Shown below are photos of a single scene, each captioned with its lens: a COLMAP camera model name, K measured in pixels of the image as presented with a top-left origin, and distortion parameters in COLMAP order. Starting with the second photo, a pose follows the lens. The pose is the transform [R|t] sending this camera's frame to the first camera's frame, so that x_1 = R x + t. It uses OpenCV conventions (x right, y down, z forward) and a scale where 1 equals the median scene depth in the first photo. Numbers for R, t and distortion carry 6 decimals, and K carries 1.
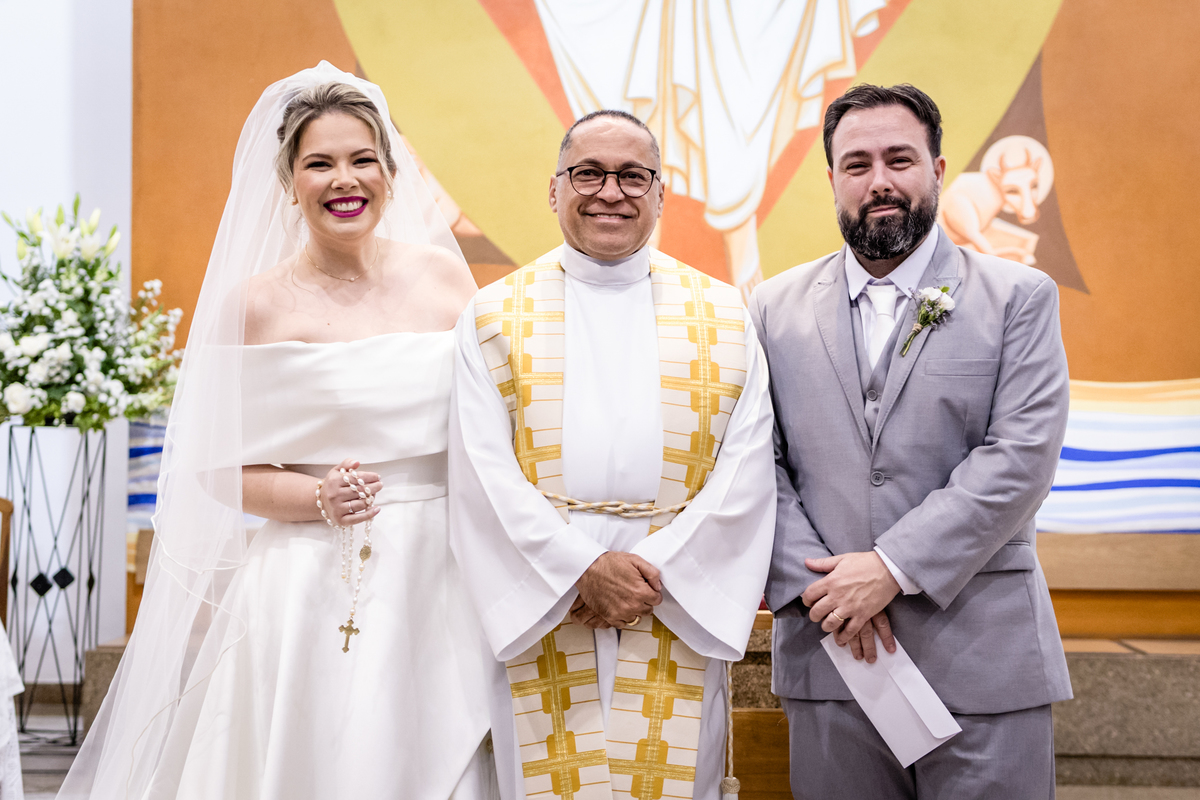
lens RADIAL K [[1906.6, 0, 599.2], [0, 1906.6, 388.3], [0, 0, 1]] dist [0.115024, 0.000000]
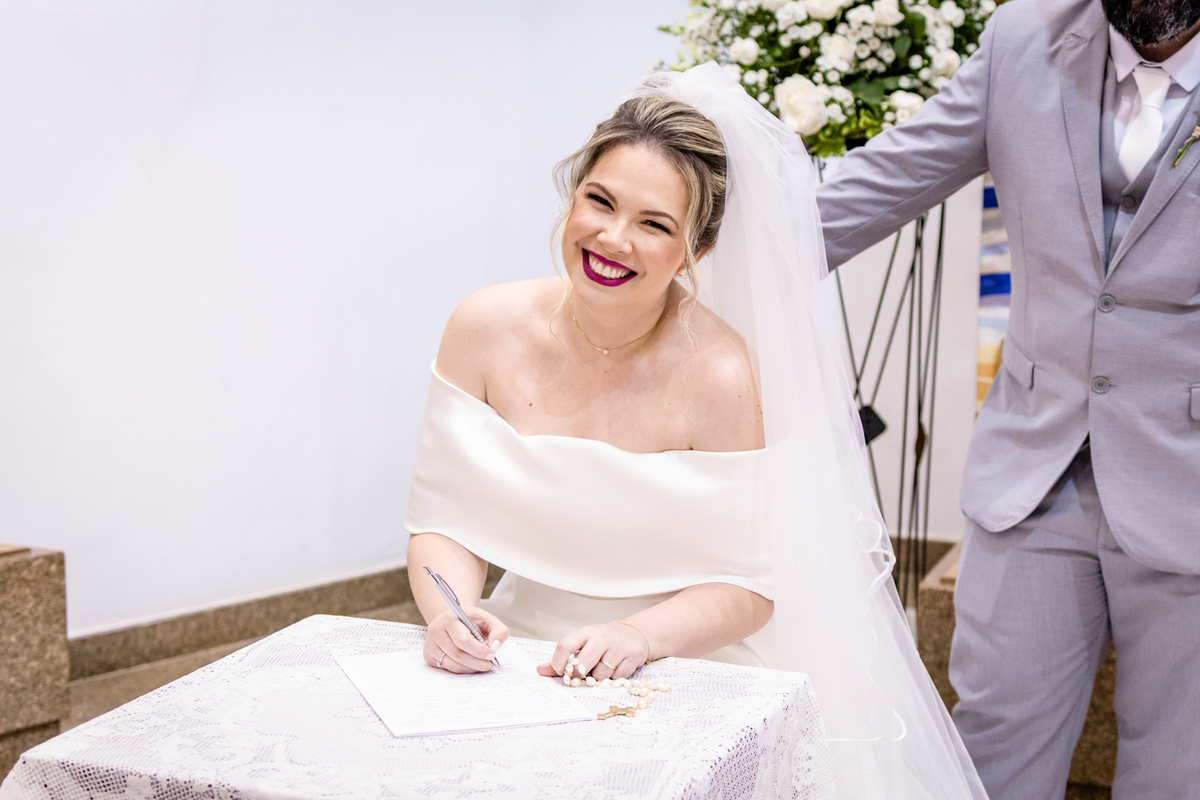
lens RADIAL K [[1906.6, 0, 628.7], [0, 1906.6, 374.0], [0, 0, 1]] dist [0.115024, 0.000000]
pose [[0.947562, 0.046373, -0.316189, -0.175091], [0.011040, 0.984075, 0.177410, -0.014634], [0.319380, -0.171598, 0.931960, 0.482386]]
